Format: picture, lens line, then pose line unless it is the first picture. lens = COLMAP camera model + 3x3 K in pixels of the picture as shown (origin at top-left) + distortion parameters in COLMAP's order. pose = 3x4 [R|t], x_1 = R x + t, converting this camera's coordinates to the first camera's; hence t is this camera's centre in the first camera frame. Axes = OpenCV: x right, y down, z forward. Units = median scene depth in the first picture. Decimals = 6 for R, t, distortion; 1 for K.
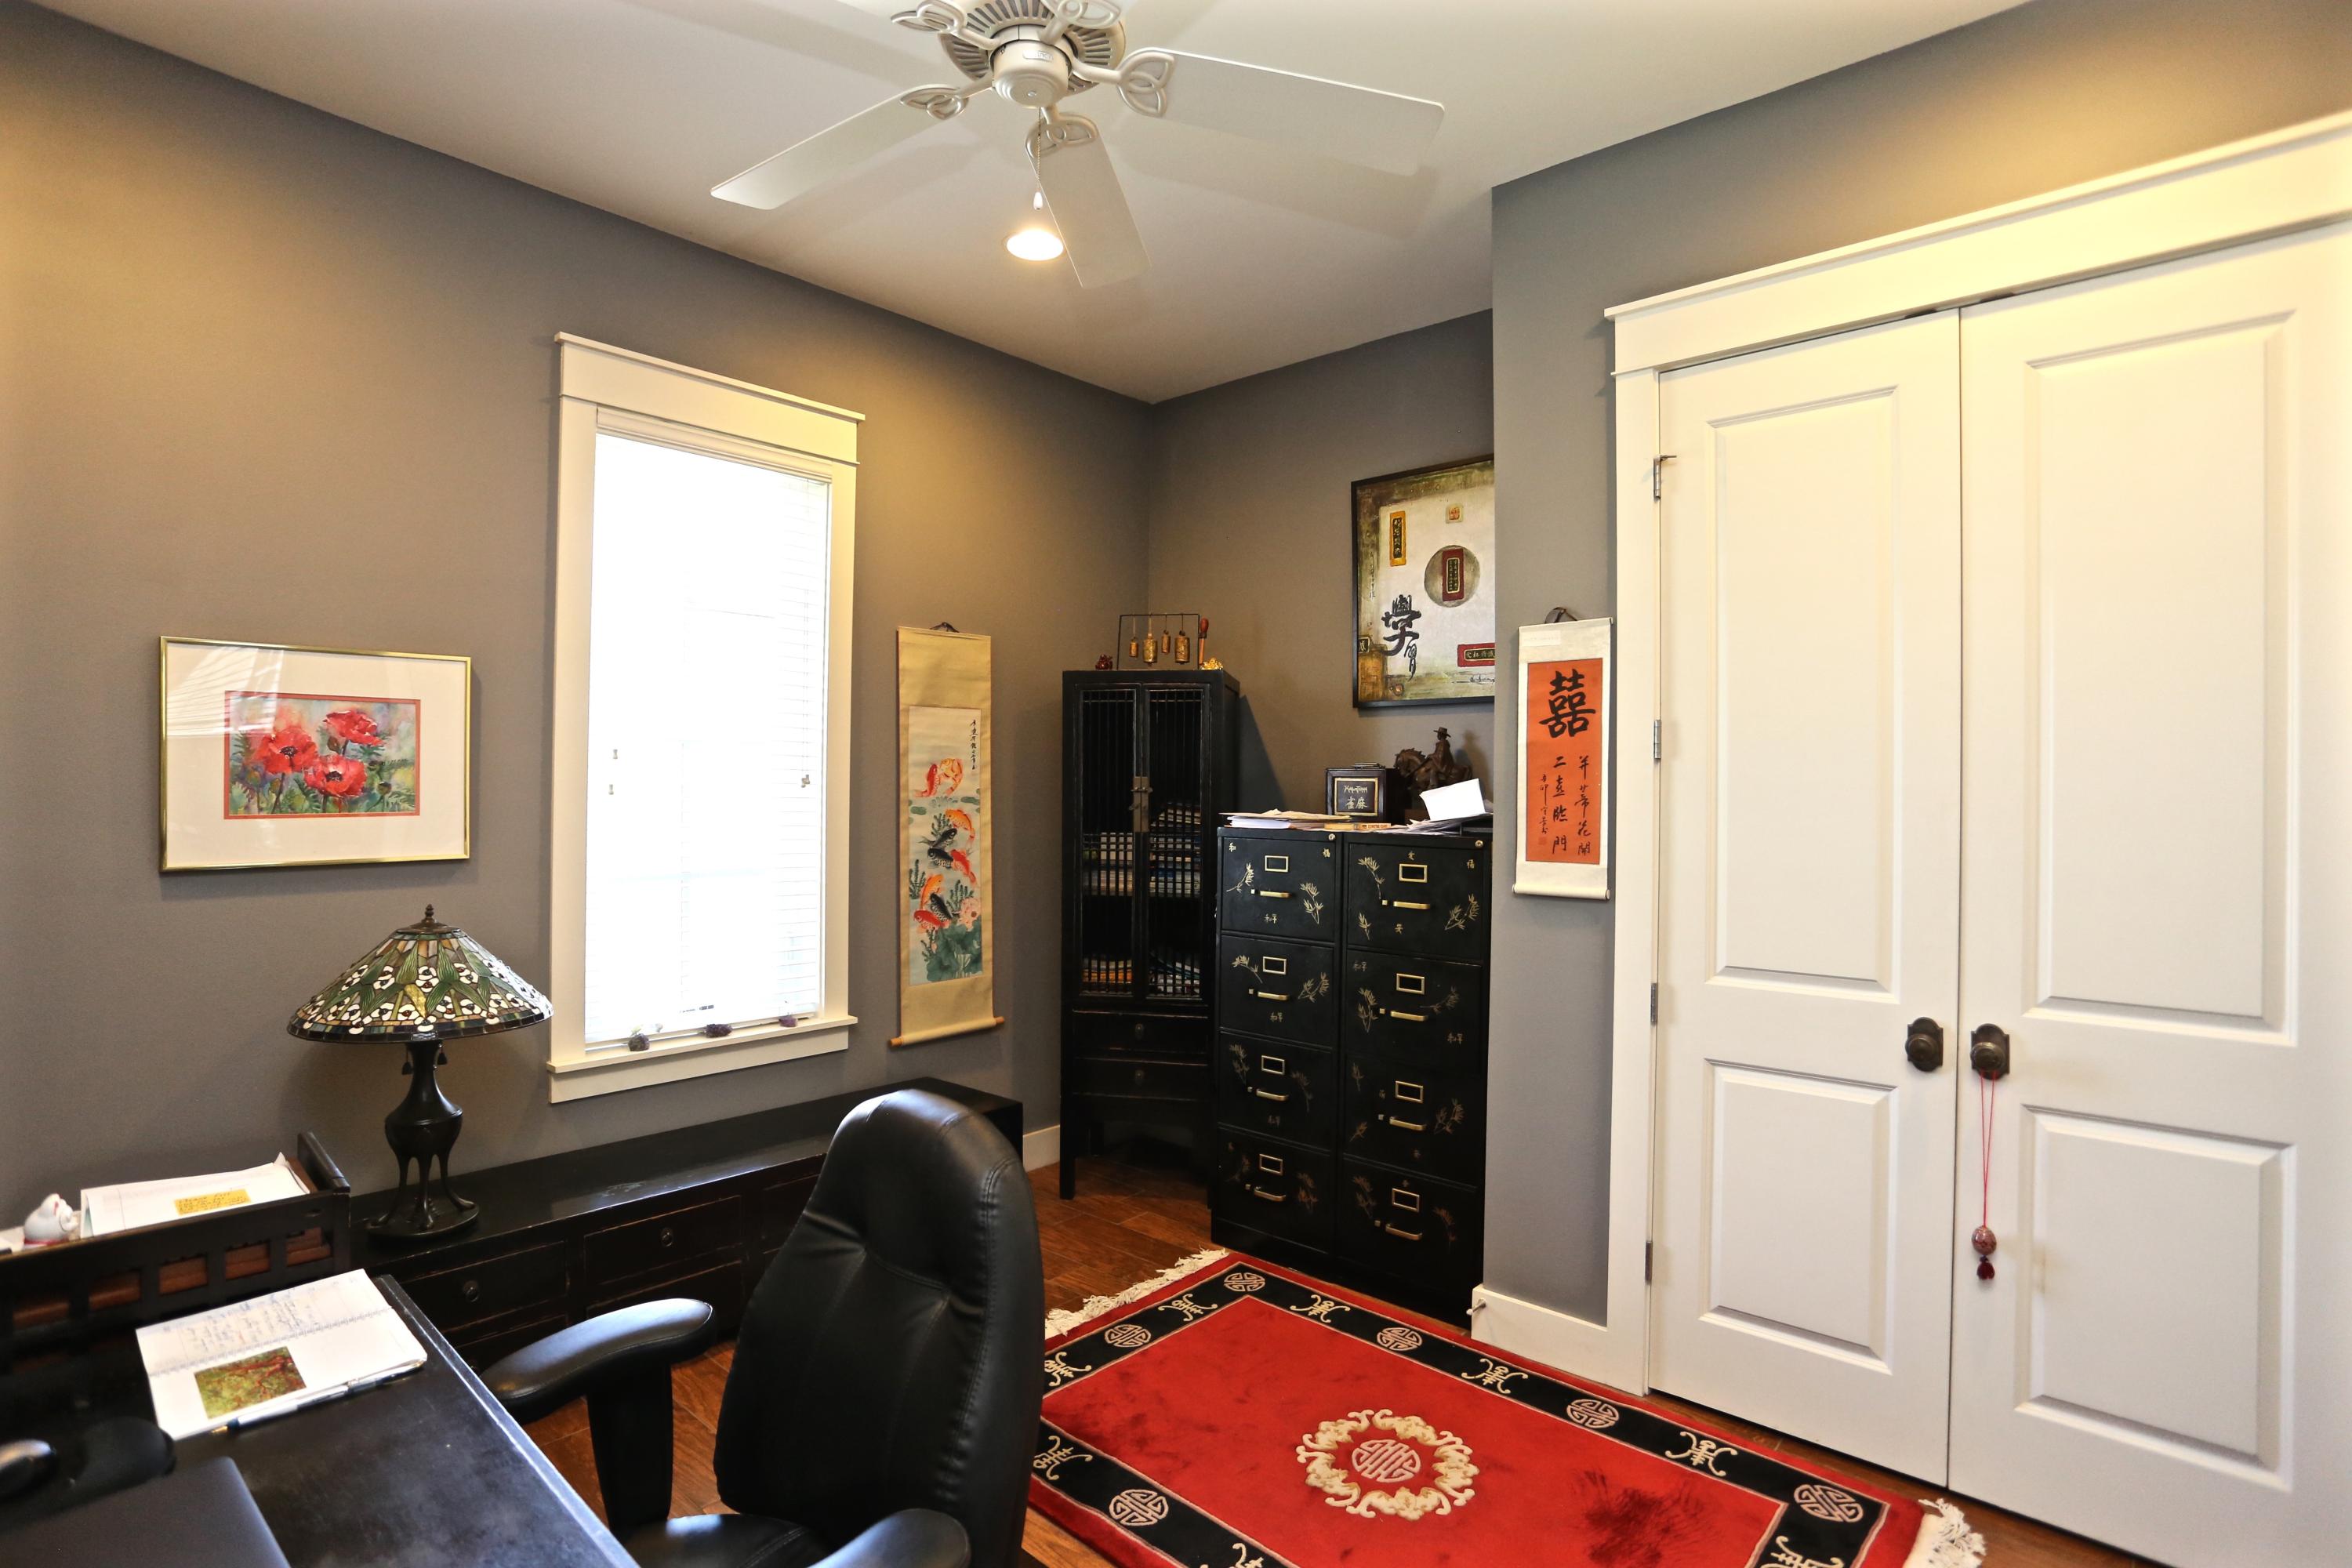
lens RADIAL K [[1147.0, 0, 1165.5], [0, 1147.0, 786.3], [0, 0, 1]] dist [-0.076758, 0.032876]
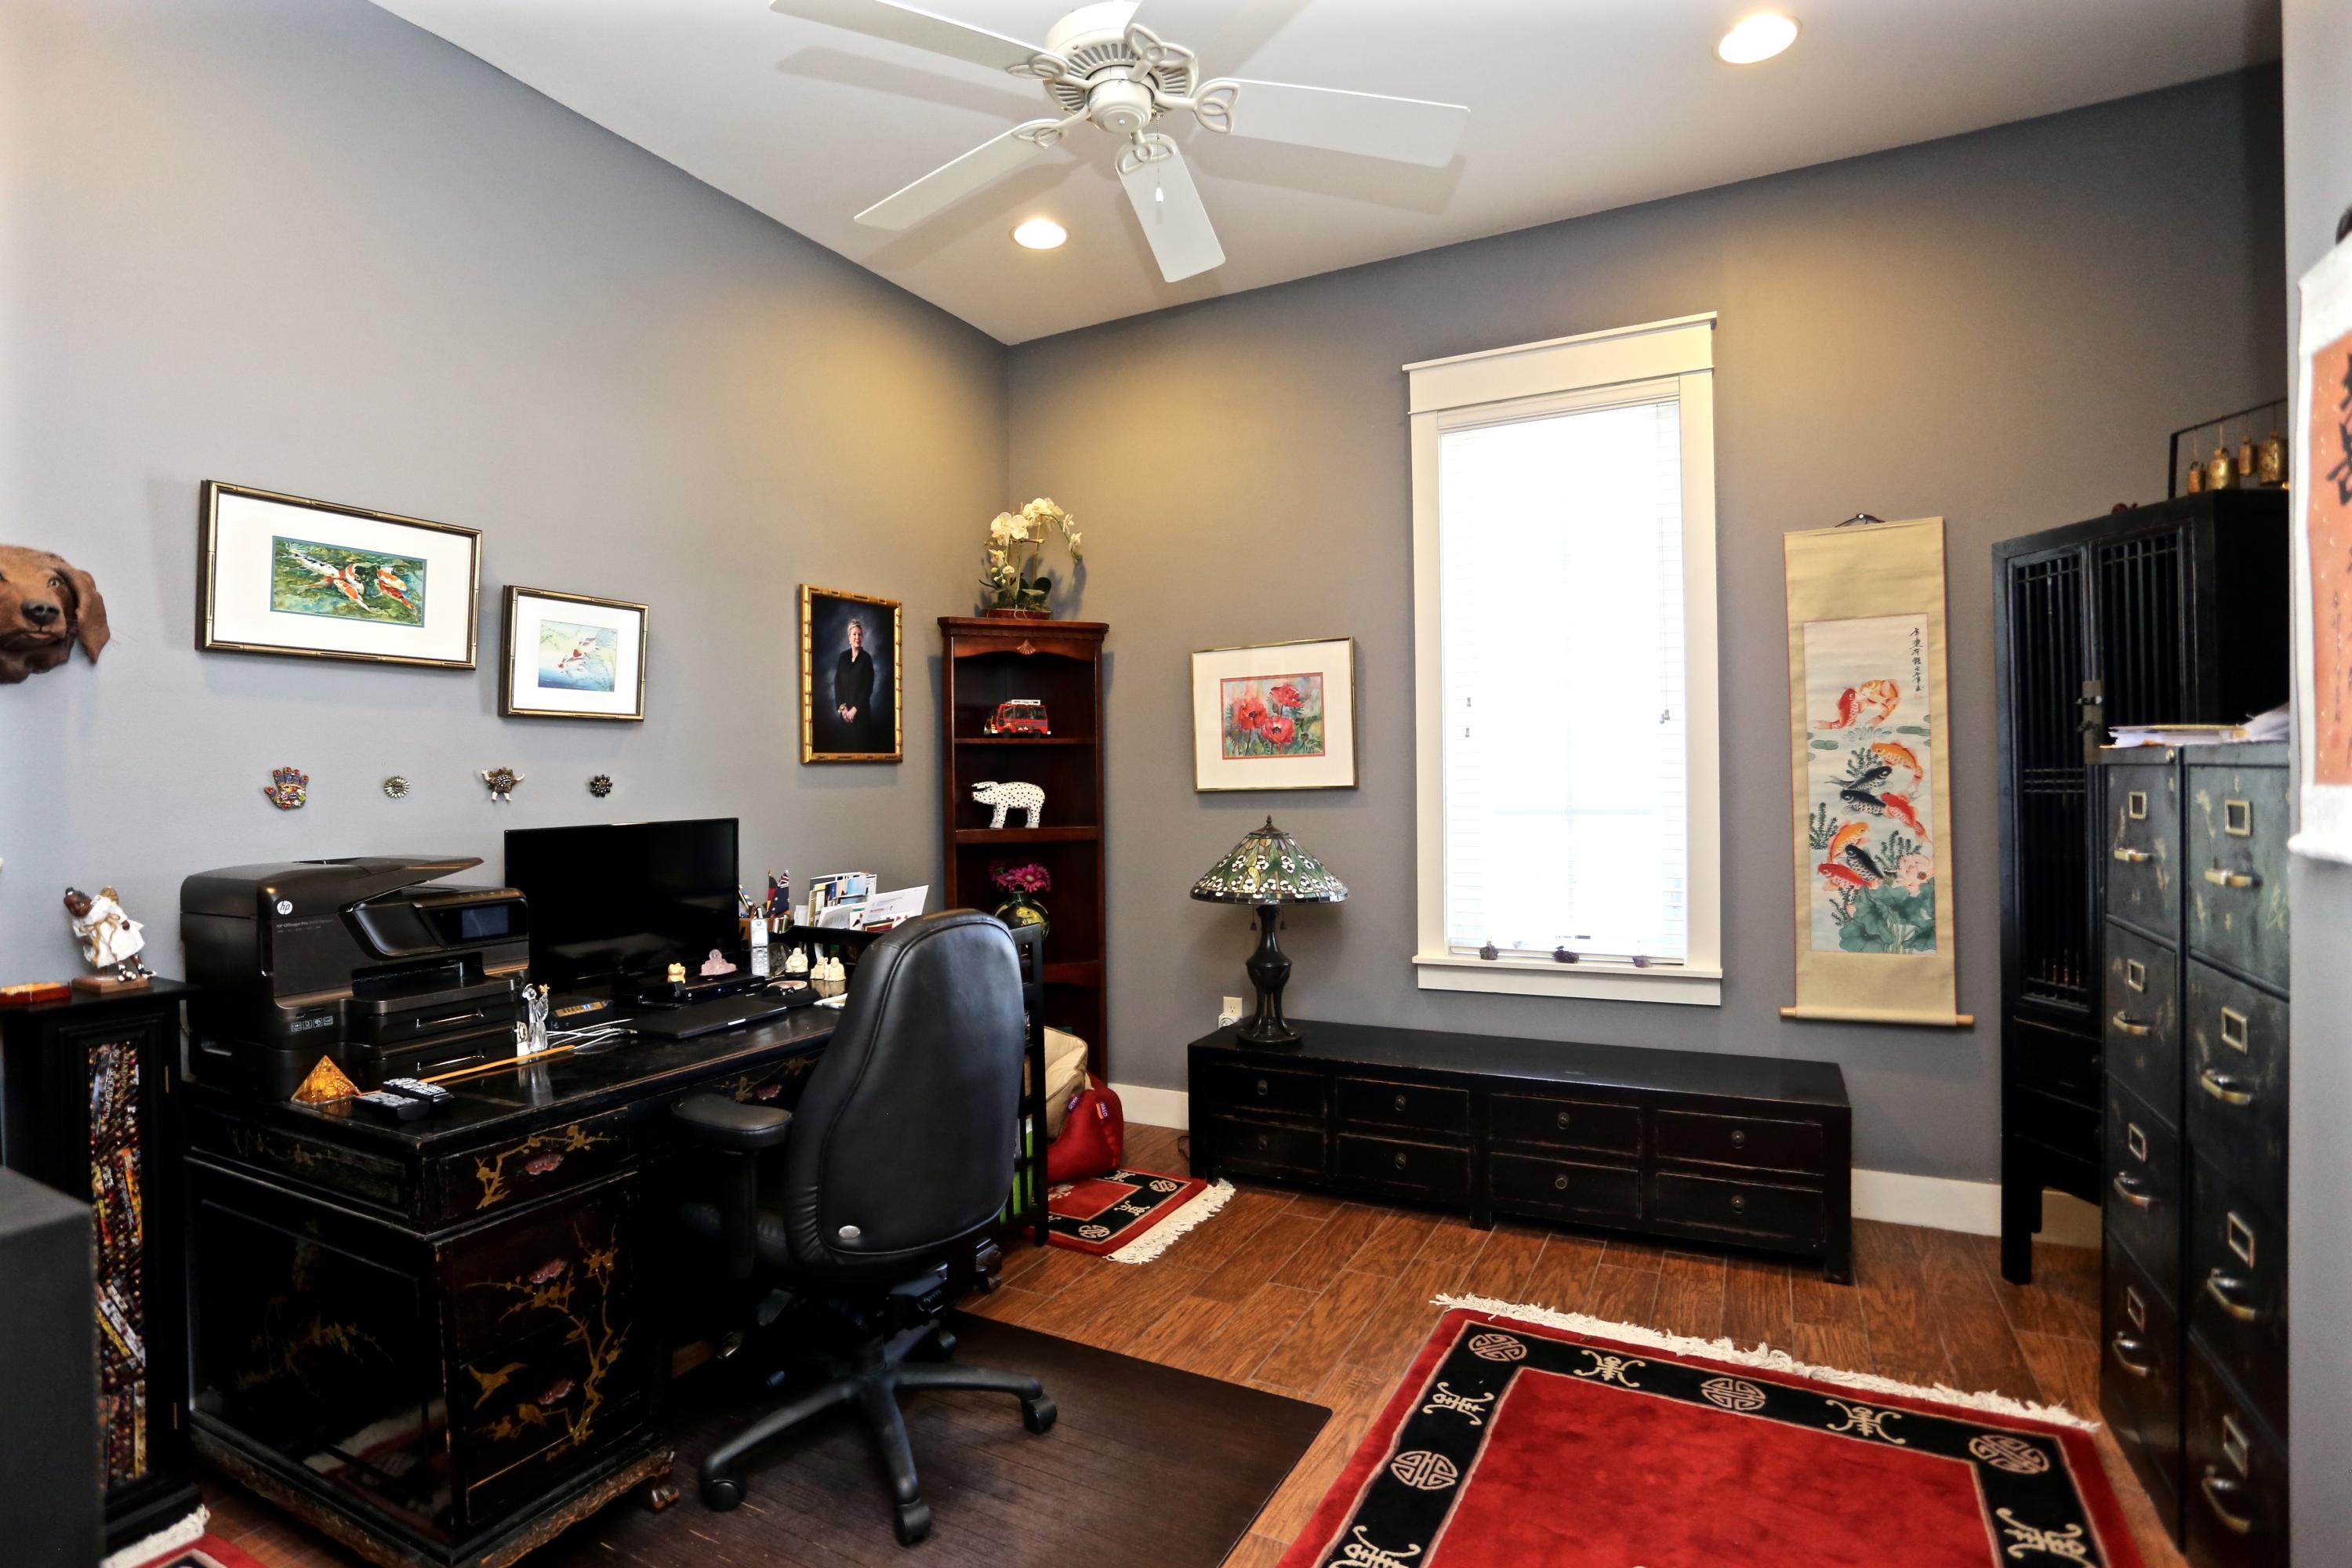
lens RADIAL K [[1147.0, 0, 1165.5], [0, 1147.0, 786.3], [0, 0, 1]] dist [-0.076758, 0.032876]
pose [[0.240710, -0.003767, -0.970590, 0.474650], [0.019538, 0.999809, 0.000965, 0.041955], [0.970400, -0.019195, 0.240738, 0.332610]]
